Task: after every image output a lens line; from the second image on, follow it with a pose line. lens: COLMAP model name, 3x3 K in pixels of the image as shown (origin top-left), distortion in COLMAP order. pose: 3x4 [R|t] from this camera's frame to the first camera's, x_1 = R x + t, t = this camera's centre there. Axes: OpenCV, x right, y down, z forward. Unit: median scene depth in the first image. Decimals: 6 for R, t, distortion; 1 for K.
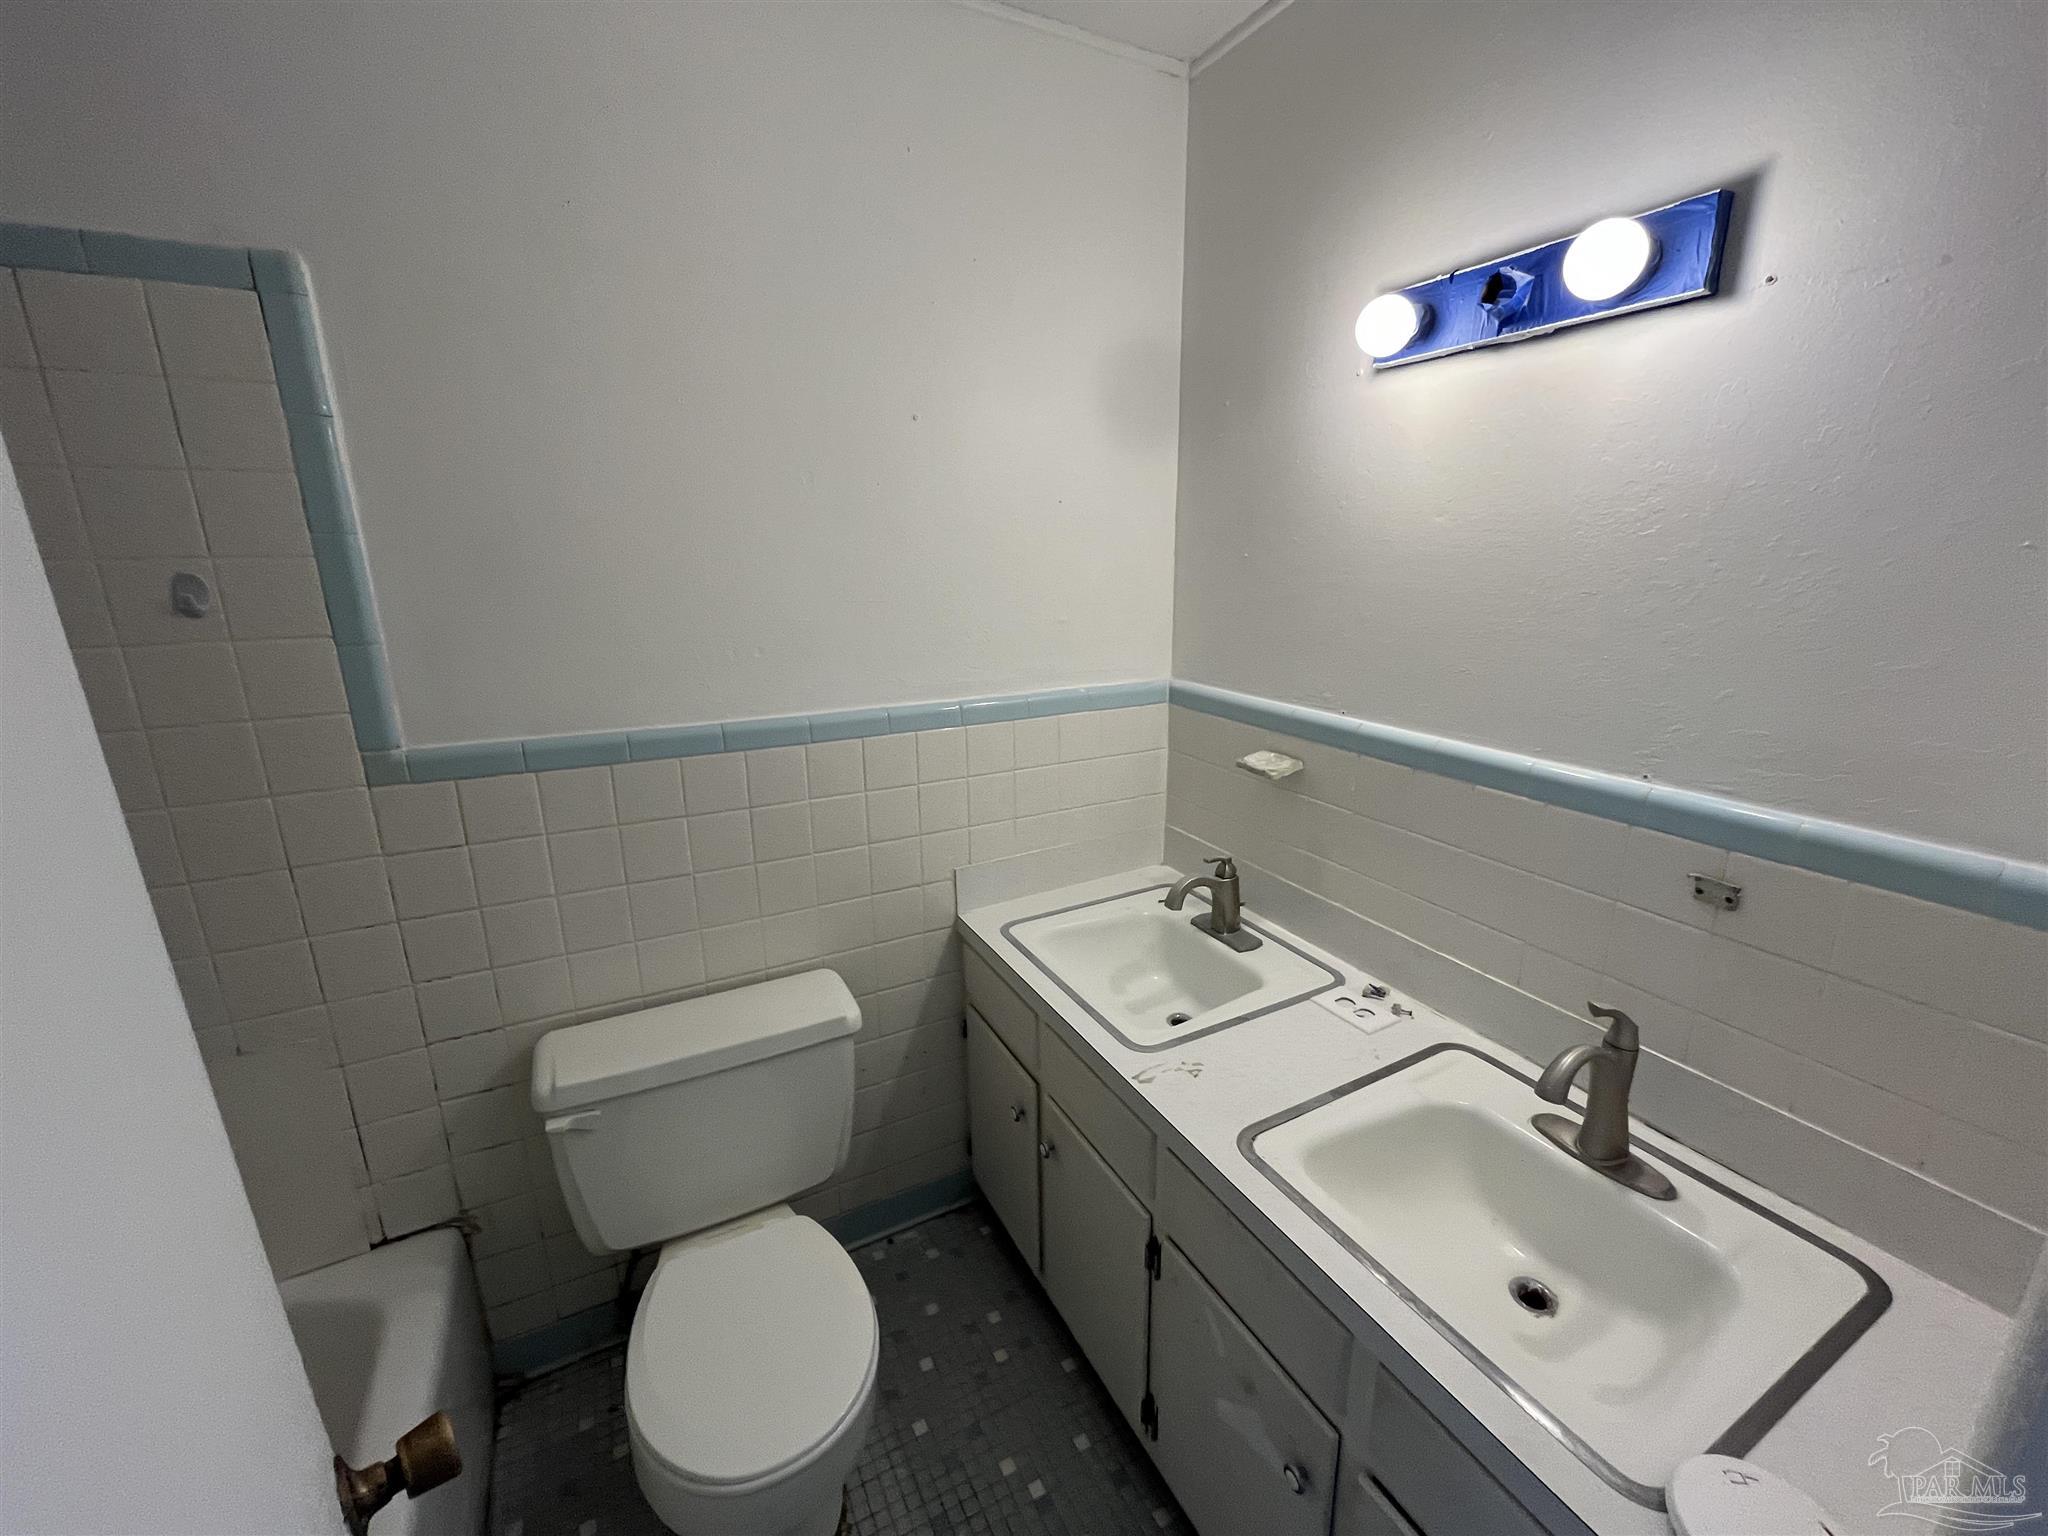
lens RADIAL K [[828.2, 0, 1024.0], [0, 828.2, 768.0], [0, 0, 1]] dist [-0.002985, 0.000172]
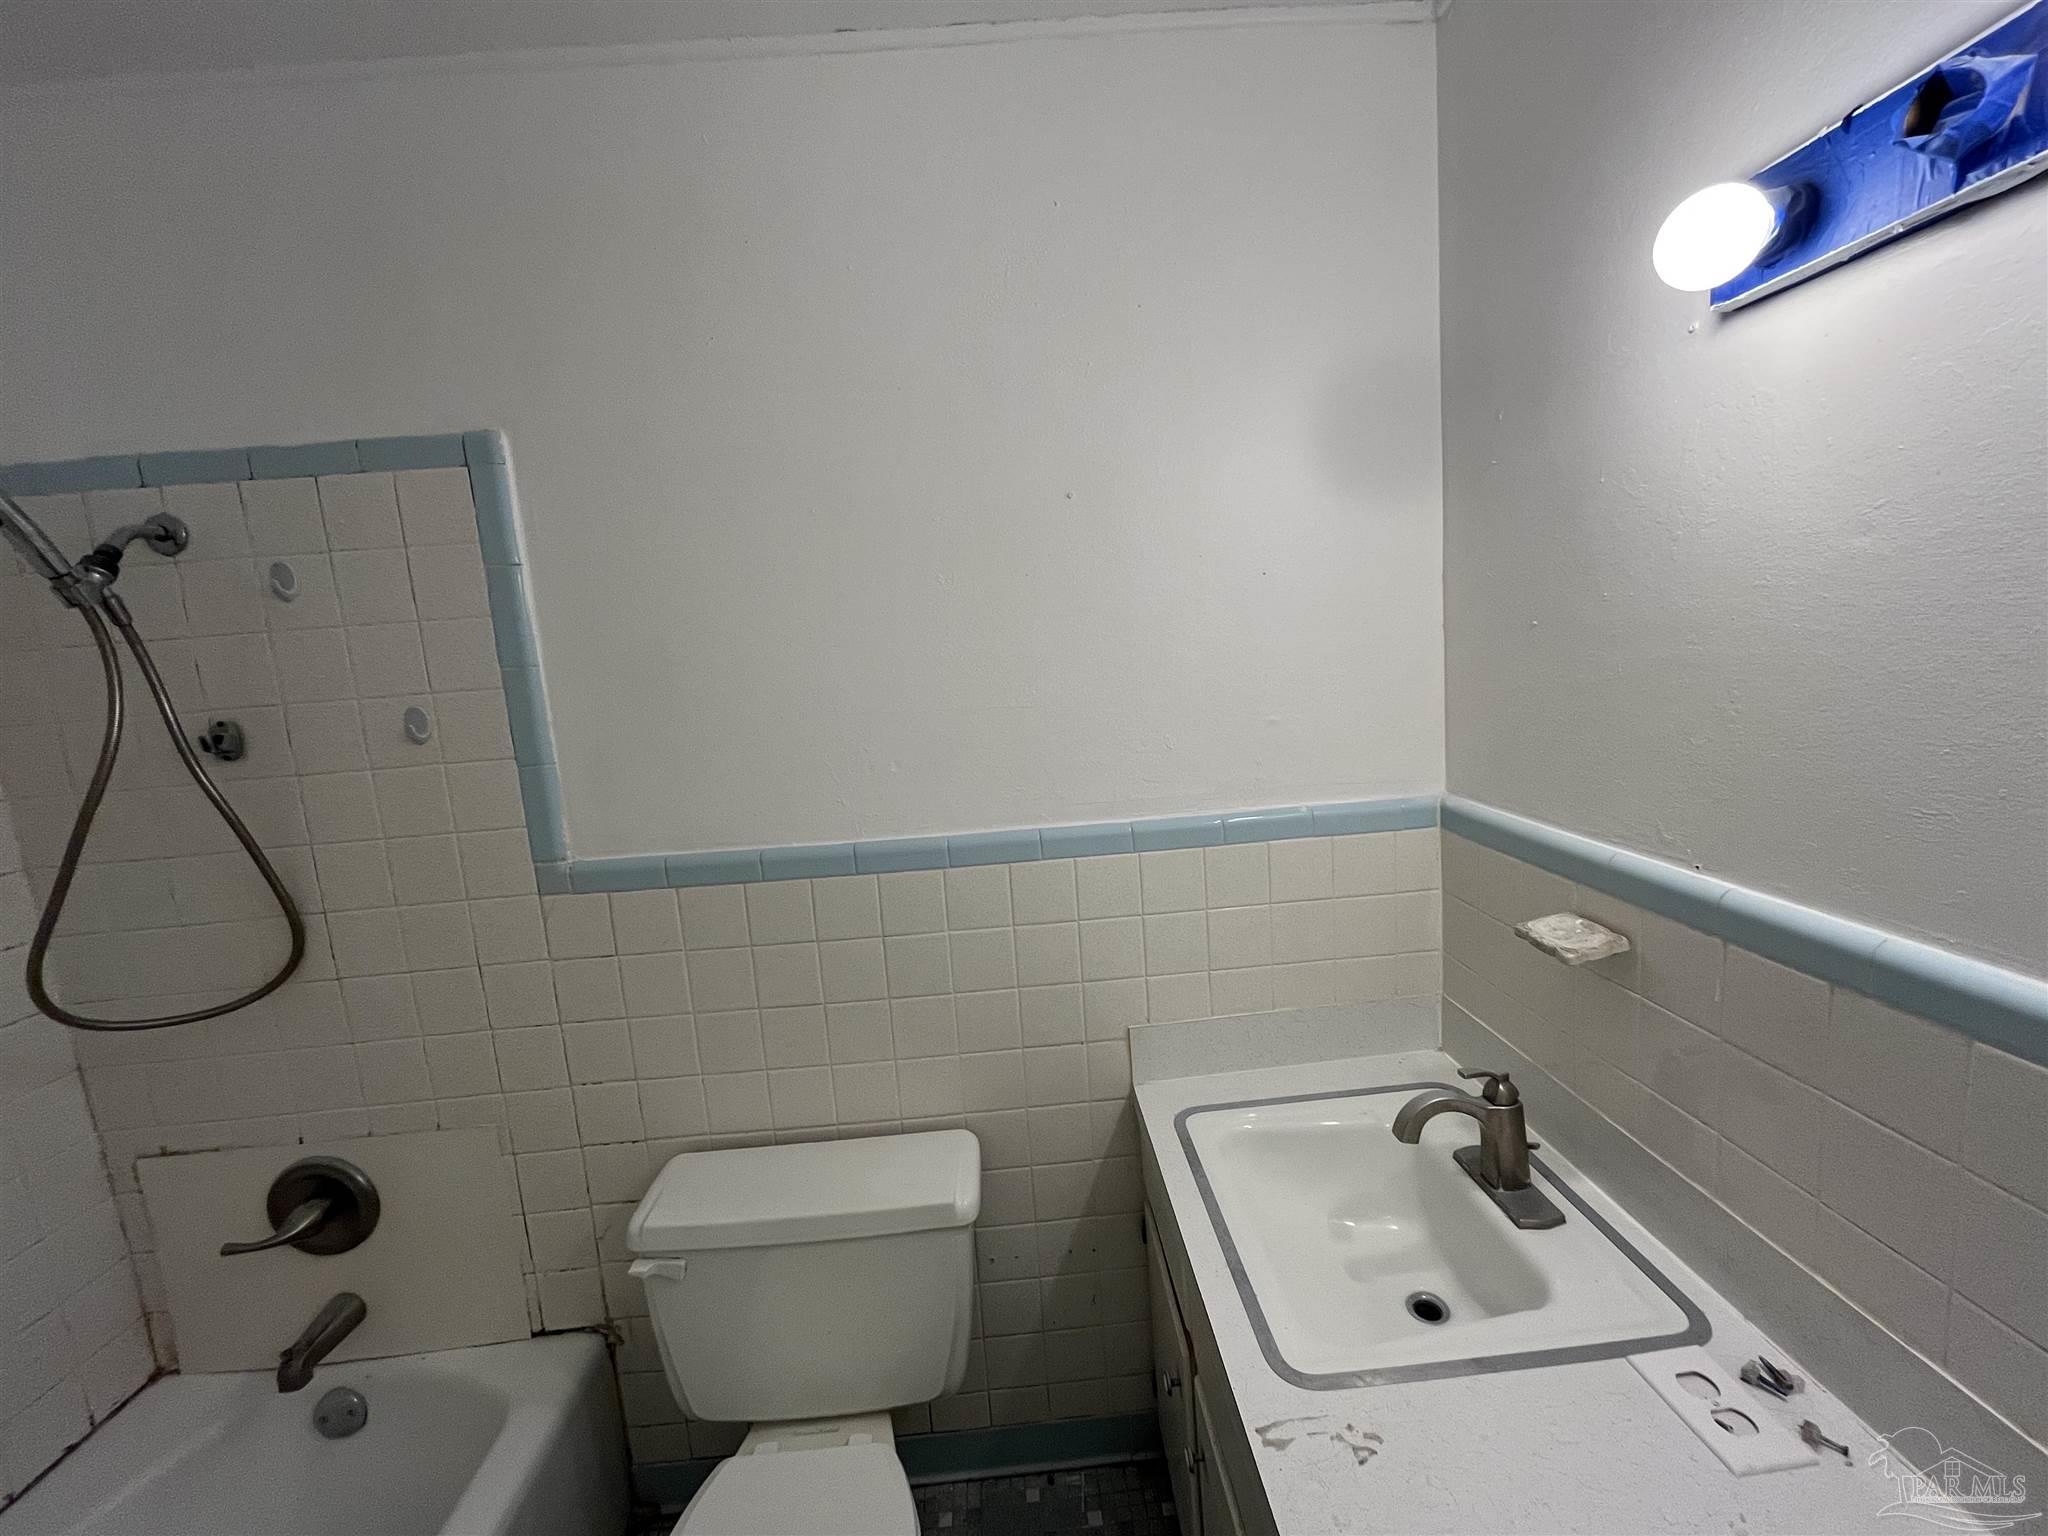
lens RADIAL K [[828.2, 0, 1024.0], [0, 828.2, 768.0], [0, 0, 1]] dist [-0.002985, 0.000172]
pose [[0.903411, 0.003648, -0.428759, 0.202352], [-0.045876, 0.995046, -0.088196, -0.064496], [0.426313, 0.099347, 0.899103, 0.239738]]
